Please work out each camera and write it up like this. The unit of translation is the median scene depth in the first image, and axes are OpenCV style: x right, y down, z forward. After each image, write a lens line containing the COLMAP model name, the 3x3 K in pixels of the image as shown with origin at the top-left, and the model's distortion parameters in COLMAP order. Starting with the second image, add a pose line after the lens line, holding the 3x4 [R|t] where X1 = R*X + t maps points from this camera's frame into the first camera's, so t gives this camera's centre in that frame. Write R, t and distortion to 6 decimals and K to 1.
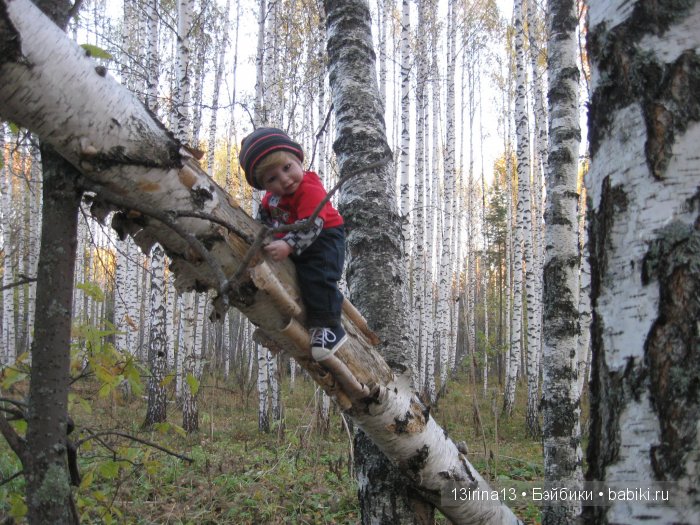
lens RADIAL K [[726.8, 0, 362.7], [0, 726.8, 262.8], [0, 0, 1]] dist [-0.116484, 0.000000]
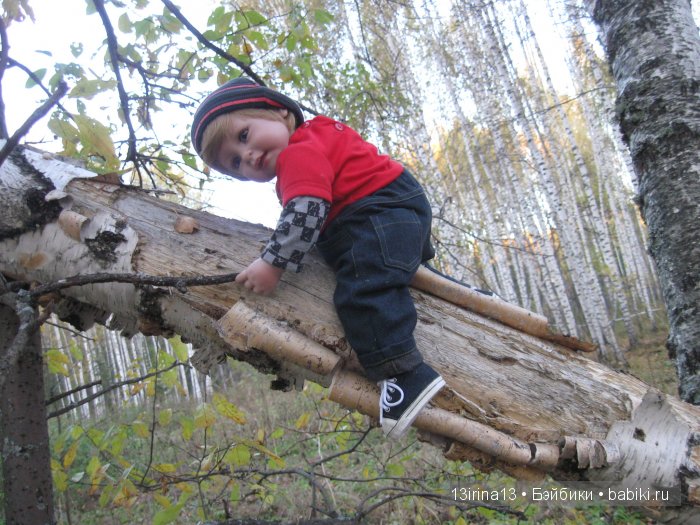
lens RADIAL K [[726.8, 0, 352.6], [0, 726.8, 266.2], [0, 0, 1]] dist [-0.116484, 0.000000]
pose [[0.679714, -0.268545, -0.682549, 0.211253], [0.318036, 0.946444, -0.055658, 0.019812], [0.660941, -0.179243, 0.728718, 0.387415]]
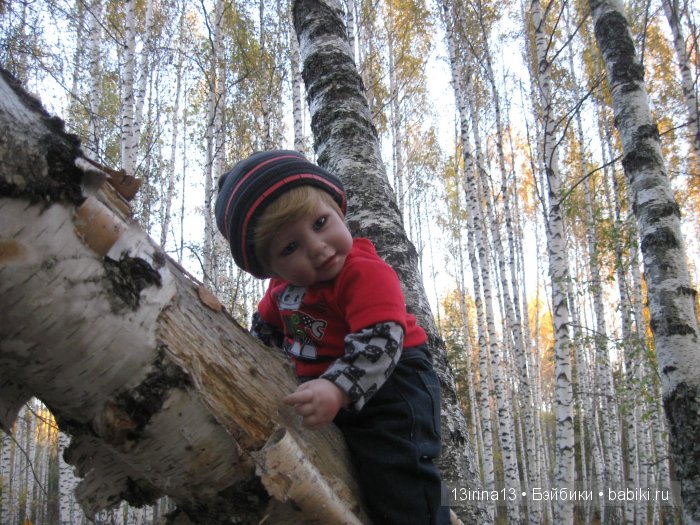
lens RADIAL K [[726.8, 0, 363.7], [0, 726.8, 262.5], [0, 0, 1]] dist [-0.116484, 0.000000]
pose [[0.995944, -0.050402, 0.074533, -0.072005], [0.064175, 0.978539, -0.195814, -0.007640], [-0.063064, 0.199803, 0.977805, 0.345881]]
